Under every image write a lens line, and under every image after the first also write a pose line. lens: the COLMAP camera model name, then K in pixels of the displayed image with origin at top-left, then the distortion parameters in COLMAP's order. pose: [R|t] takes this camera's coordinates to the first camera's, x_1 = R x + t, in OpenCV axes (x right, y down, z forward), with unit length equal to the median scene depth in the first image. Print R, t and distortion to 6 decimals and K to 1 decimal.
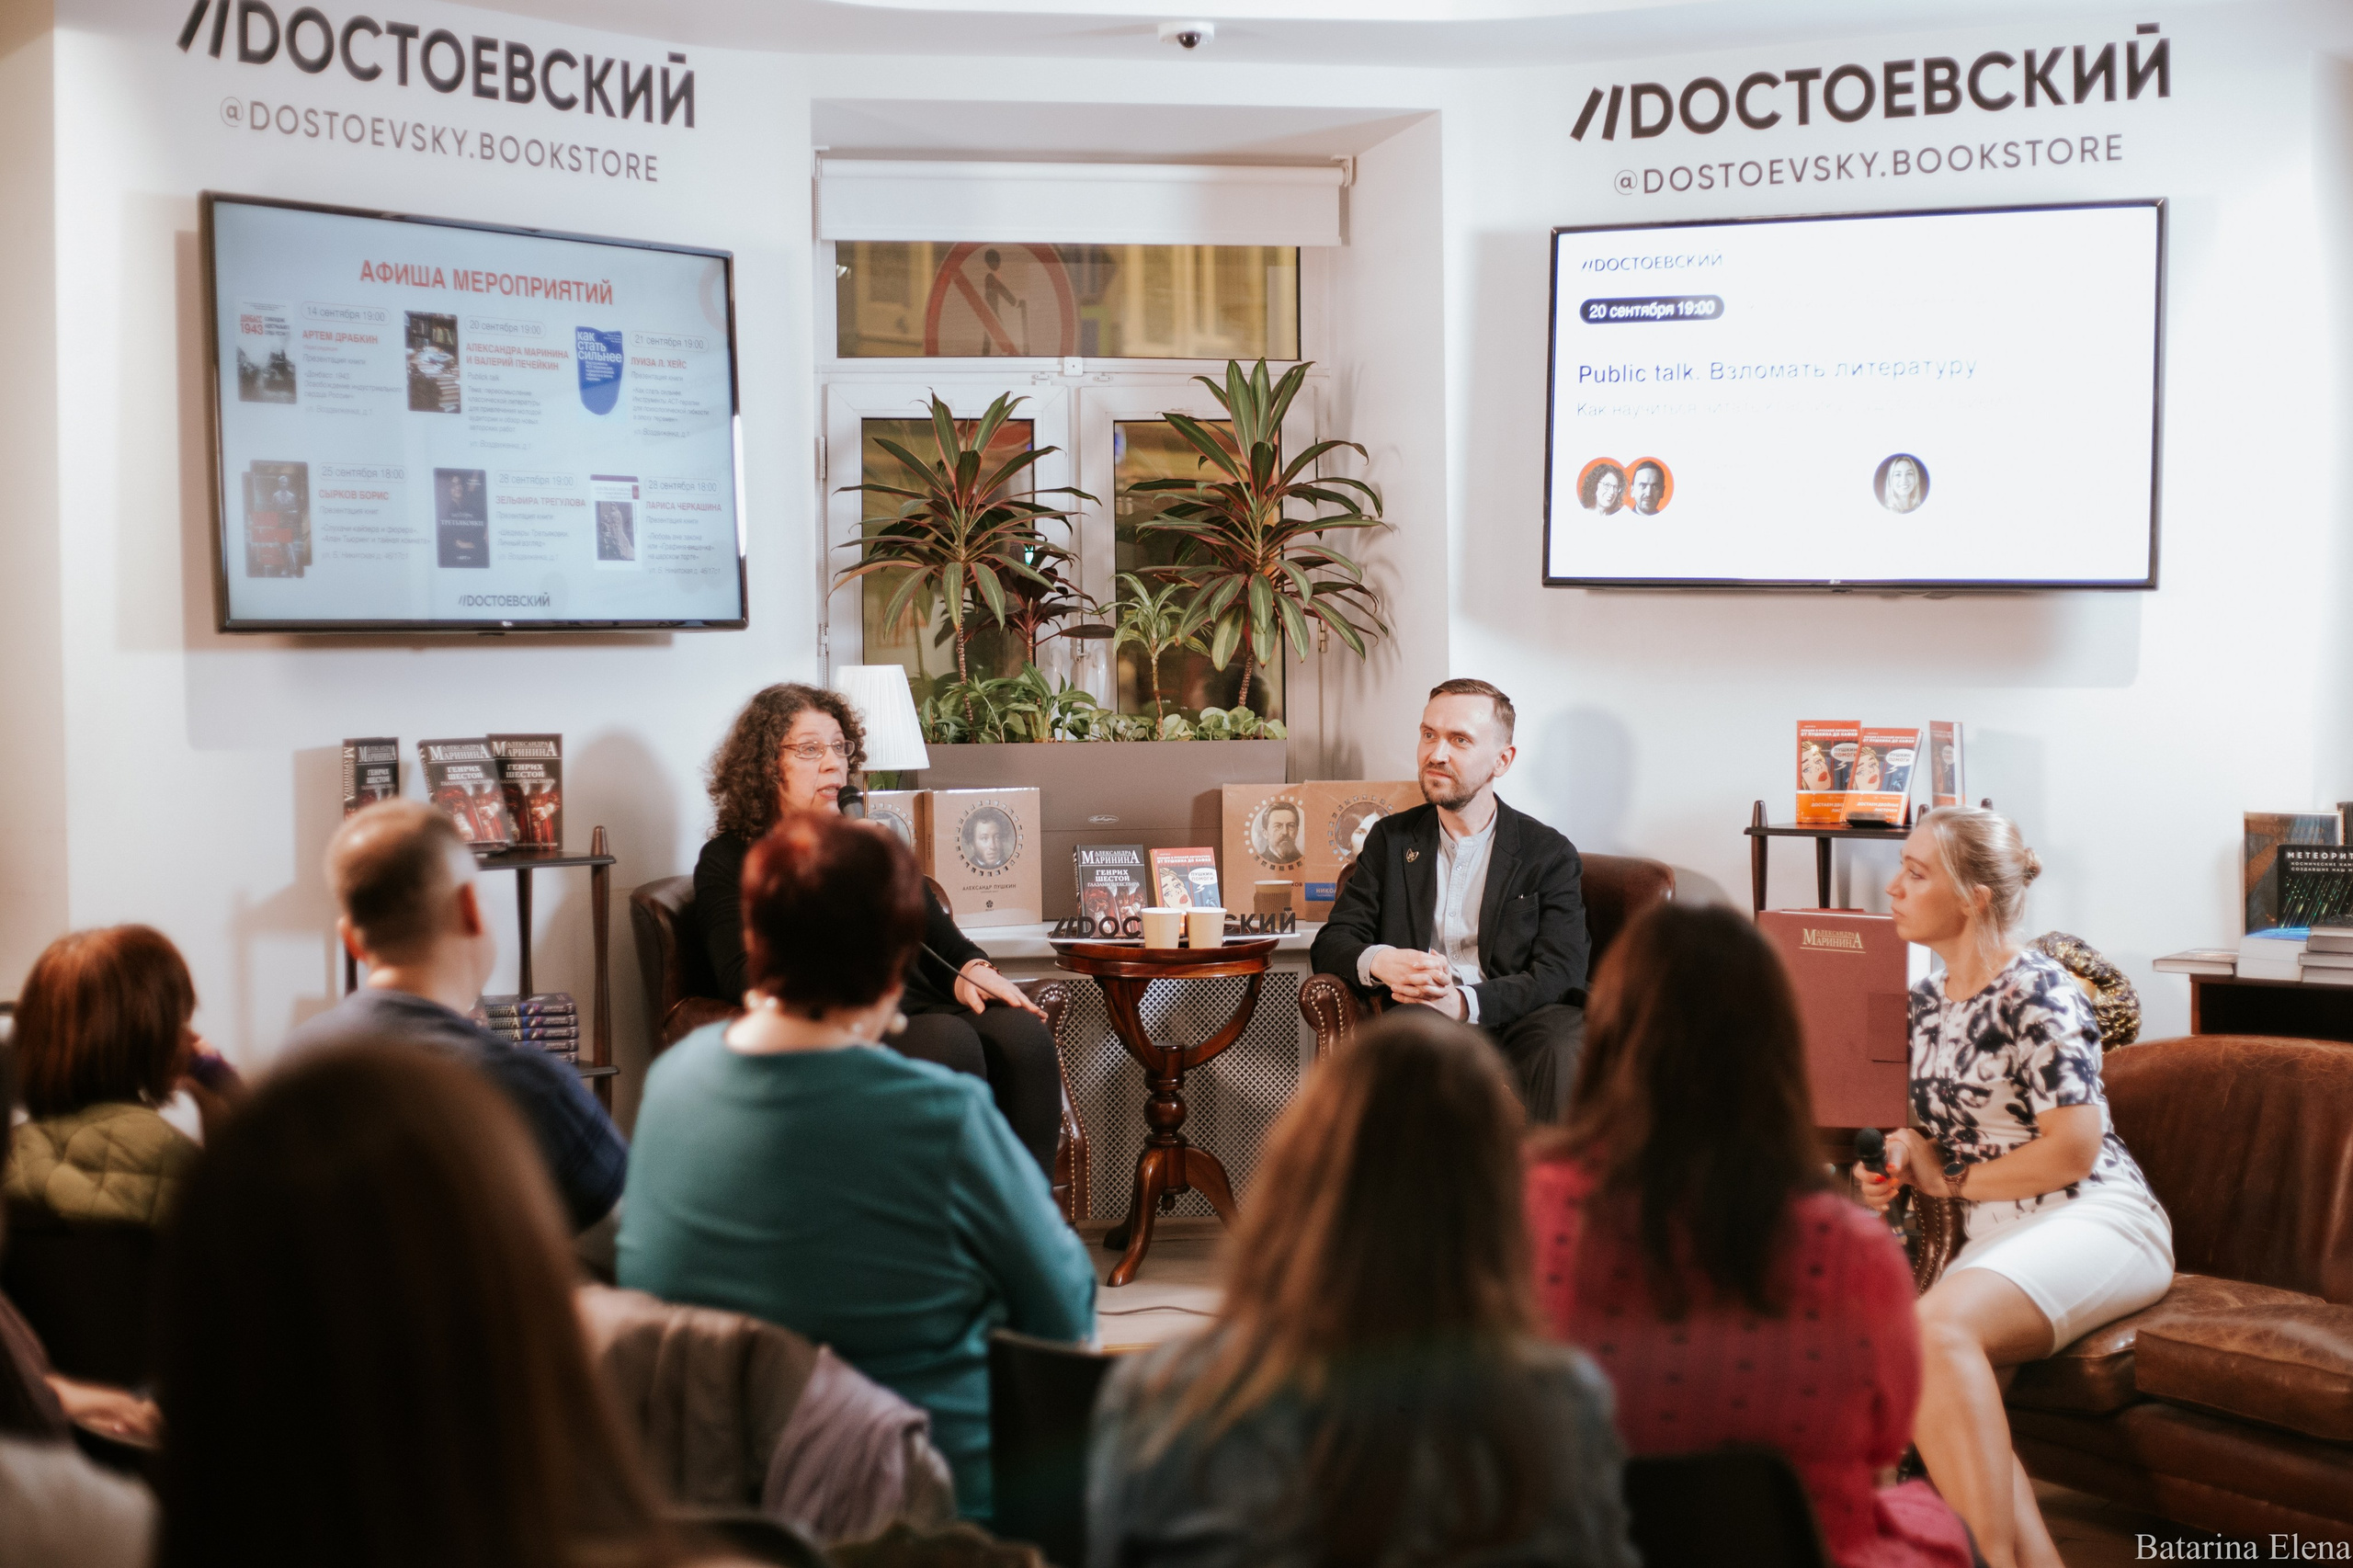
lens RADIAL K [[3496.8, 0, 1187.4], [0, 3496.8, 729.4], [0, 0, 1]] dist [-0.113266, 0.007121]
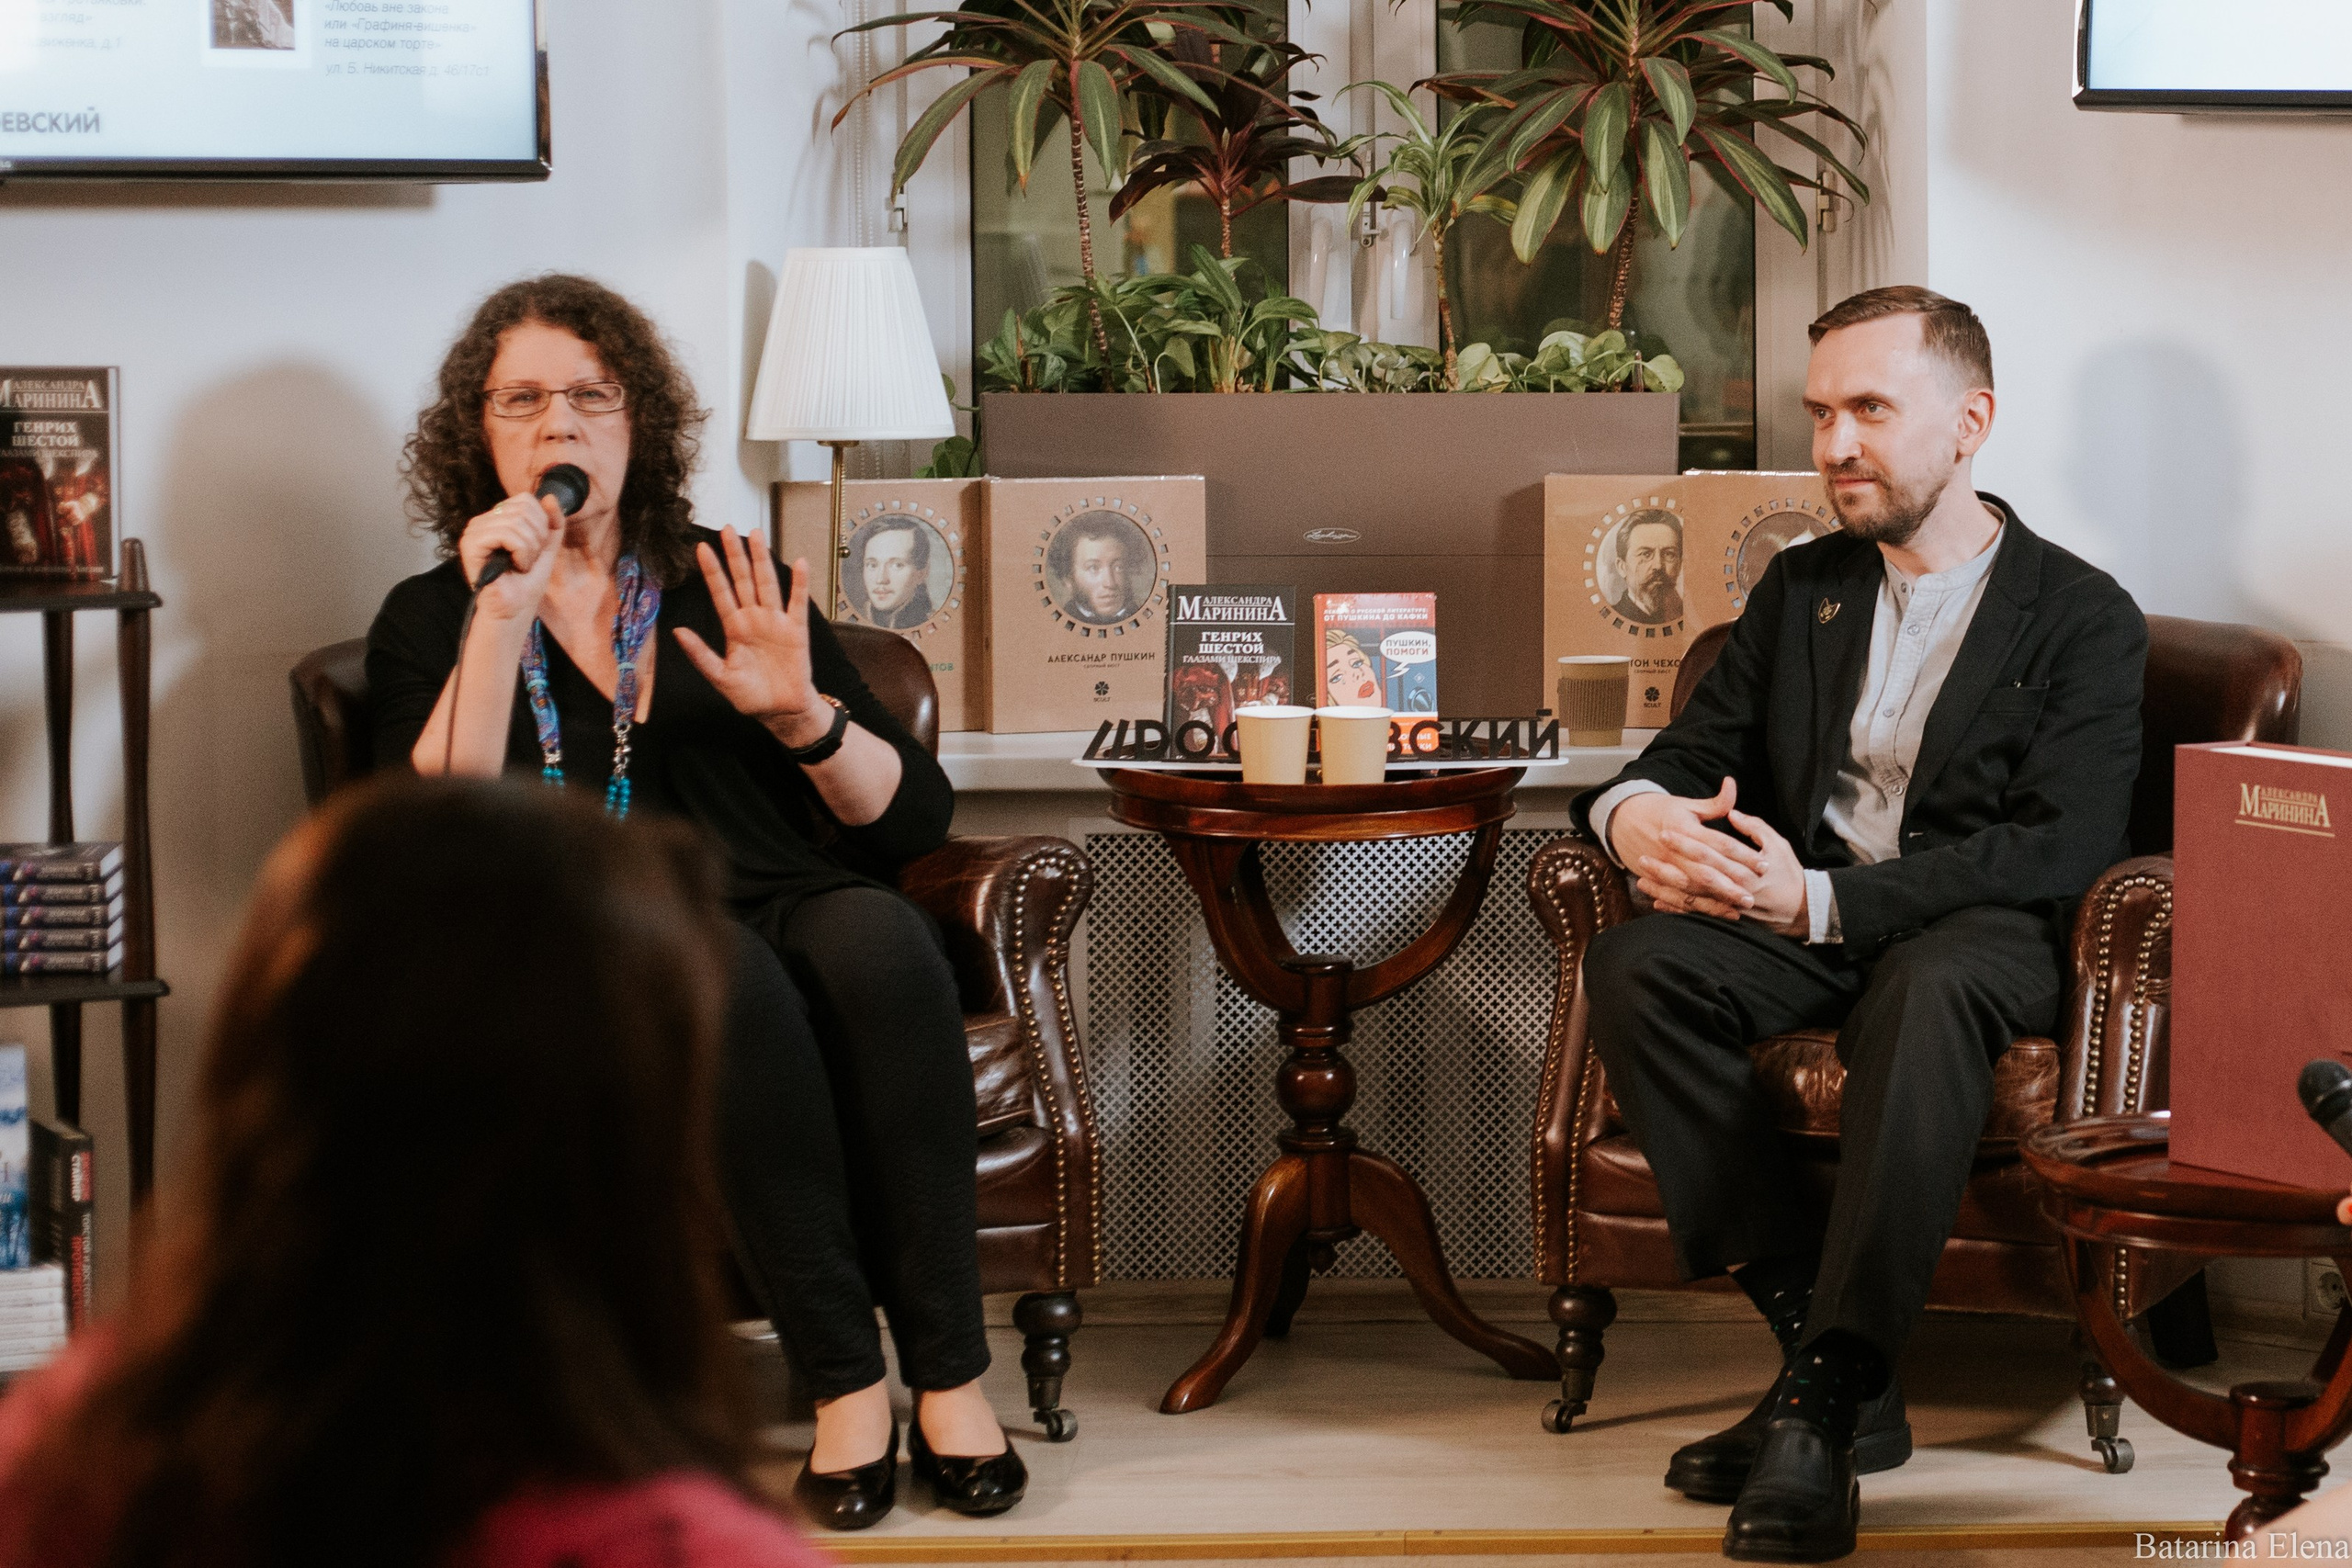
lens RADIAL K [[5666.9, 0, 1838.7], [0, 5666.9, 513.7], [0, 0, 1]] dist [-0.080863, -0.167268]
pose [[0.989320, 0.015481, -0.144936, 0.200069], [-0.011791, 0.999585, 0.026287, -0.001887], [0.145283, -0.024298, 0.989092, 0.158334]]
